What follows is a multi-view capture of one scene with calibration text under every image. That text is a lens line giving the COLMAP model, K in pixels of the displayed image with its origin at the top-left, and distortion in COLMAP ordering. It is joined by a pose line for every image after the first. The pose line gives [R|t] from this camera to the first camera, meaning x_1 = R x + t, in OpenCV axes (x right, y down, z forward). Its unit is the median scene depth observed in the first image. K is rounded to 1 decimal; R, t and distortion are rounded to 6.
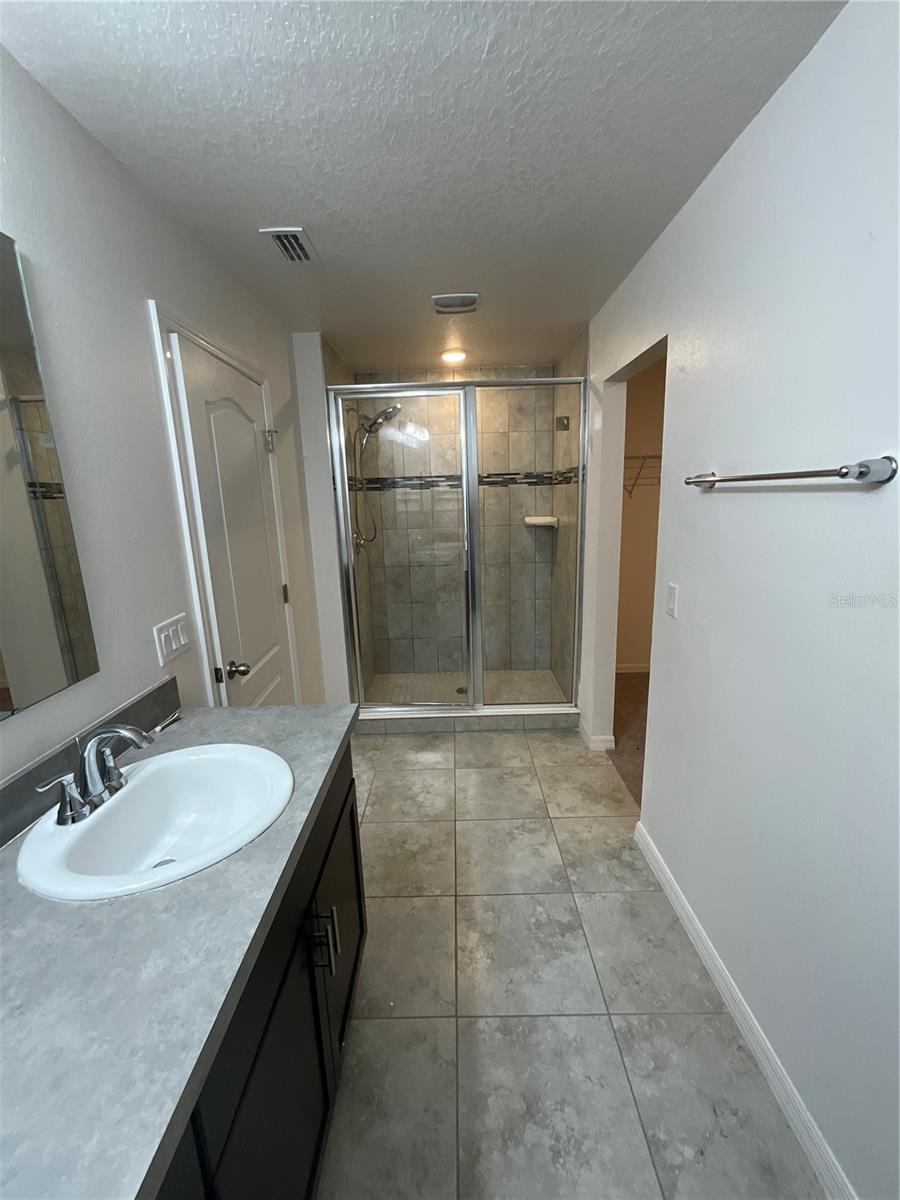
lens RADIAL K [[486.7, 0, 450.0], [0, 486.7, 600.0], [0, 0, 1]] dist [-0.003448, 0.000264]
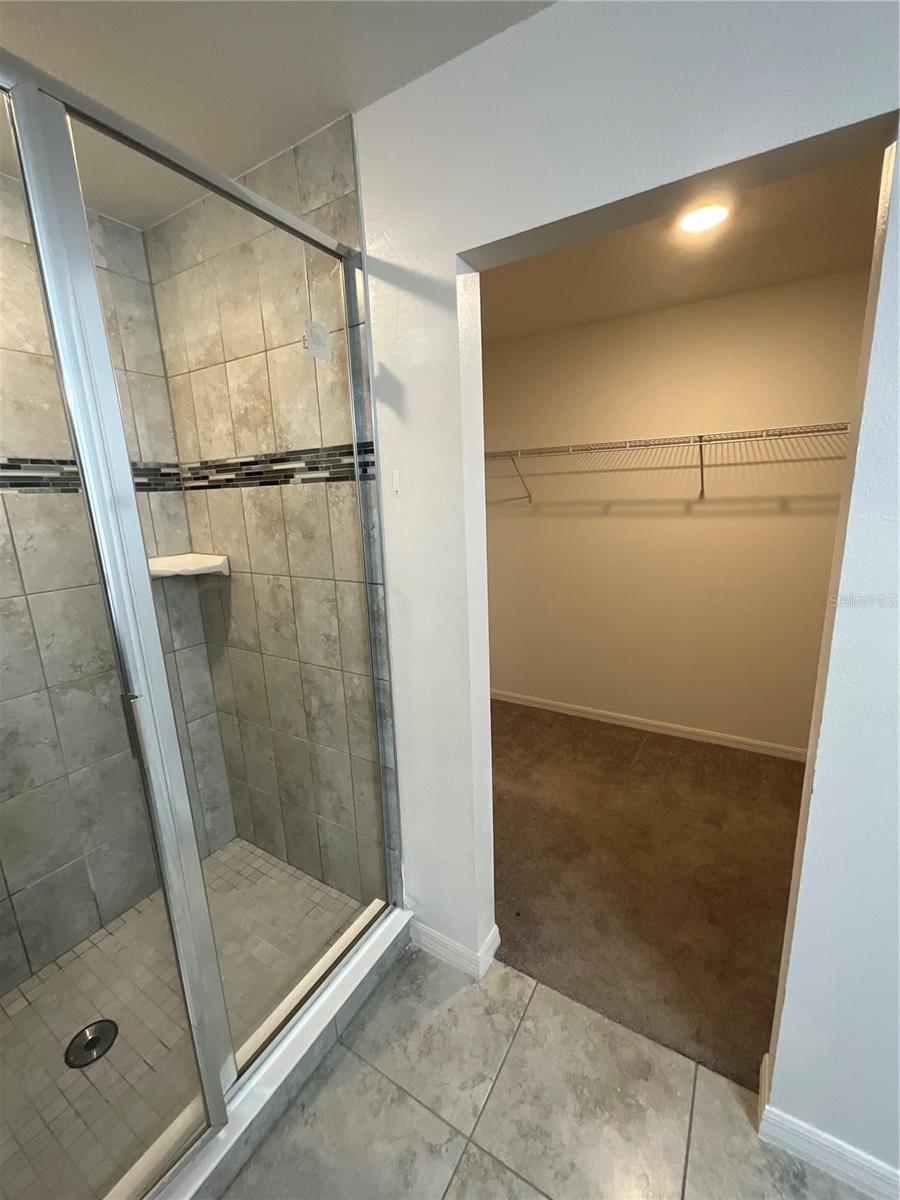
lens RADIAL K [[486.7, 0, 450.0], [0, 486.7, 600.0], [0, 0, 1]] dist [-0.003448, 0.000264]
pose [[0.513756, -0.170542, 0.840815, -0.084187], [0.202031, 0.976532, 0.074624, -0.115190], [-0.833809, 0.131532, 0.536154, 0.547860]]
